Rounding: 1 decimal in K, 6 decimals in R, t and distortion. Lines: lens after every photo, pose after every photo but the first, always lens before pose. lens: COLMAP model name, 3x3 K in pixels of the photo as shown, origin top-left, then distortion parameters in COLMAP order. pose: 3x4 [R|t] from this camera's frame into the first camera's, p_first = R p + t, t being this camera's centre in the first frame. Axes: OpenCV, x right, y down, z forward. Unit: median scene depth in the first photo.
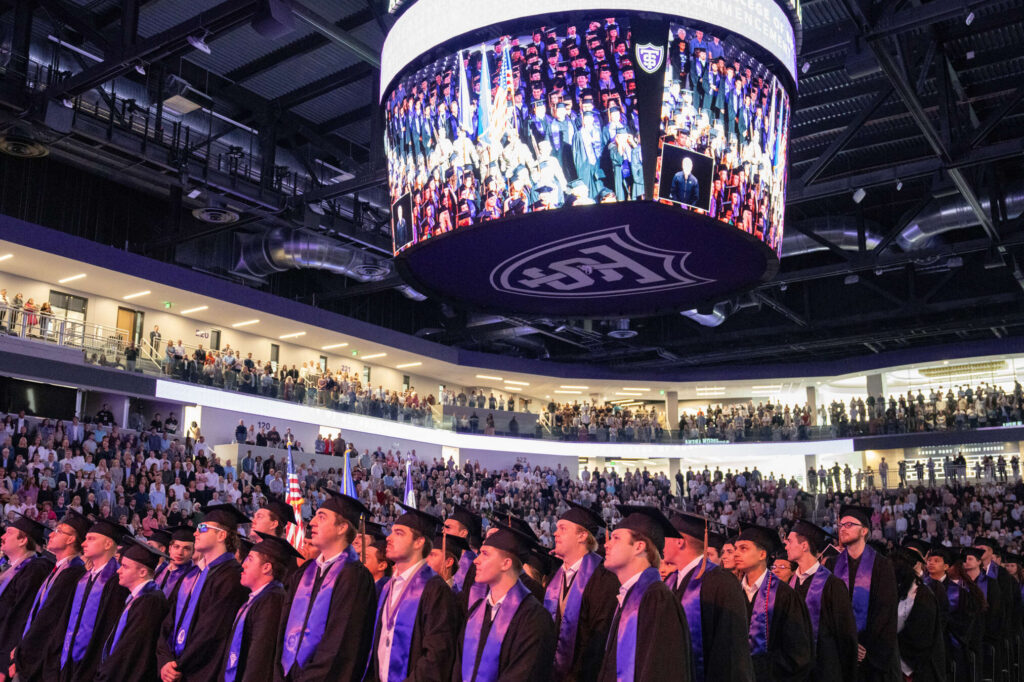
lens RADIAL K [[980.0, 0, 512.0], [0, 980.0, 341.0], [0, 0, 1]] dist [0.116275, 0.002534]
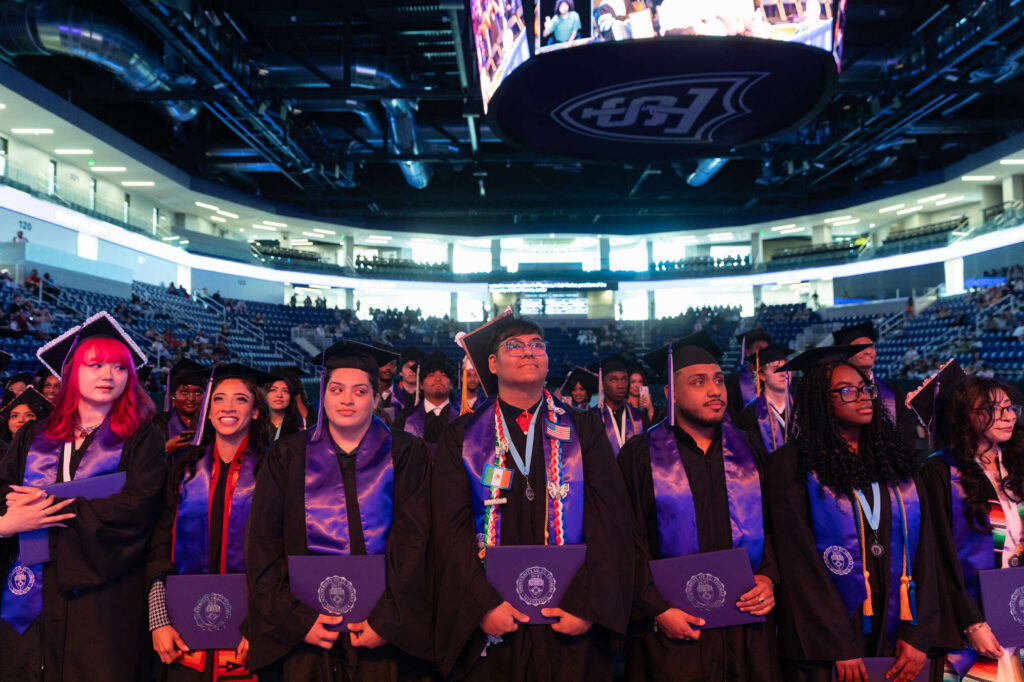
lens RADIAL K [[698.5, 0, 512.0], [0, 698.5, 341.0], [0, 0, 1]] dist [-0.004051, -0.001301]
pose [[0.827042, 0.021258, 0.561737, -0.189922], [-0.123549, 0.981725, 0.144750, 0.032758], [-0.548394, -0.189117, 0.814554, 0.176928]]
